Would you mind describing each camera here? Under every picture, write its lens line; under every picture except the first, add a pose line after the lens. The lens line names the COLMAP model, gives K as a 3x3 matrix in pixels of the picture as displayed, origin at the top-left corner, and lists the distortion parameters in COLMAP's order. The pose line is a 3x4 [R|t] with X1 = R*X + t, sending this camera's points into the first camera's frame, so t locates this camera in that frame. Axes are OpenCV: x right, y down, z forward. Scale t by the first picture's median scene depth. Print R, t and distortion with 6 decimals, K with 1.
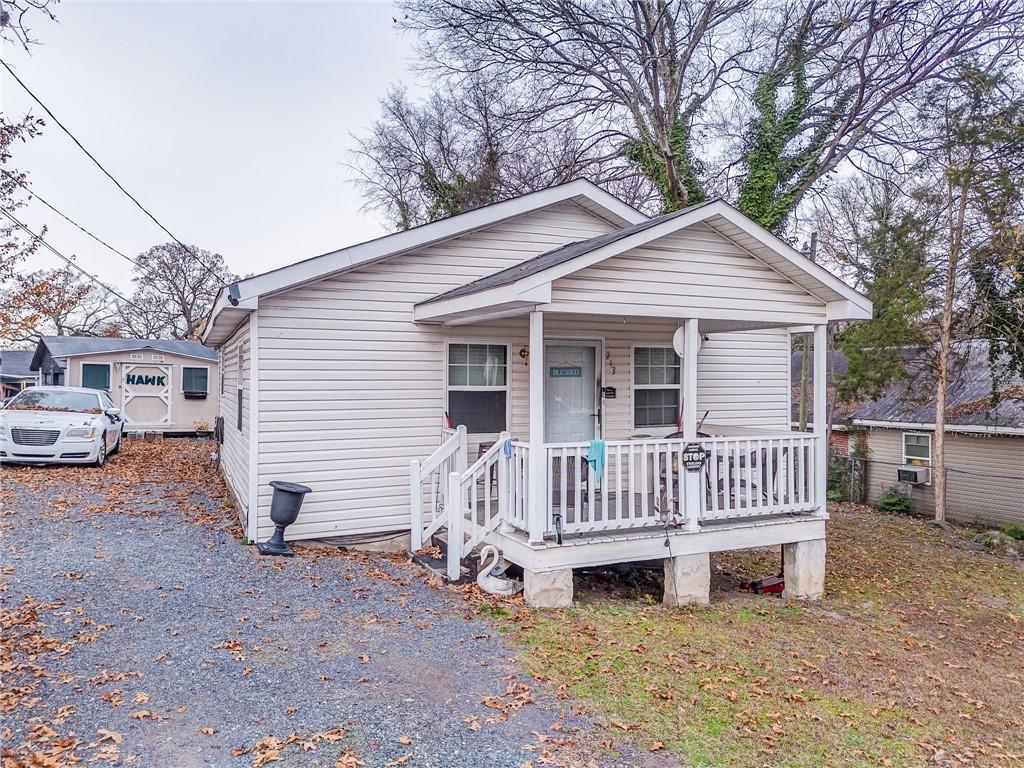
lens RADIAL K [[703.7, 0, 509.0], [0, 703.7, 381.5], [0, 0, 1]] dist [0.031691, -0.006241]
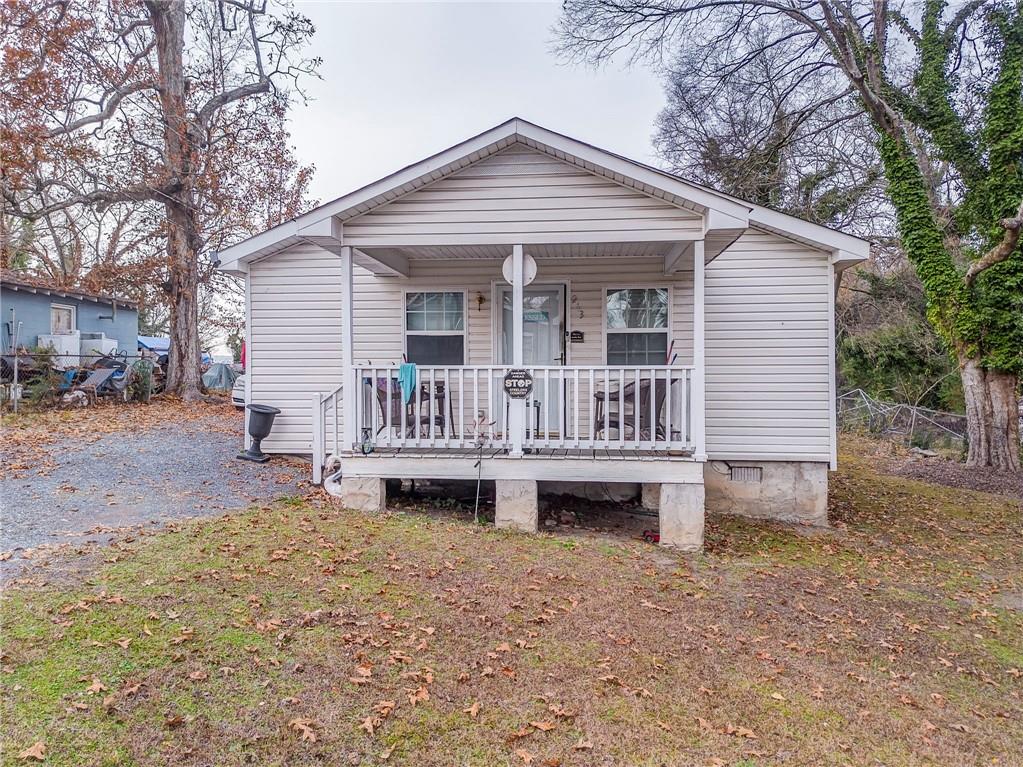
lens RADIAL K [[703.0, 0, 507.0], [0, 703.0, 385.4], [0, 0, 1]] dist [0.031691, -0.006241]
pose [[0.867855, 0.005227, -0.496790, 0.694896], [0.000716, 0.999930, 0.011771, 0.091666], [0.496817, -0.010572, 0.867791, 0.121935]]
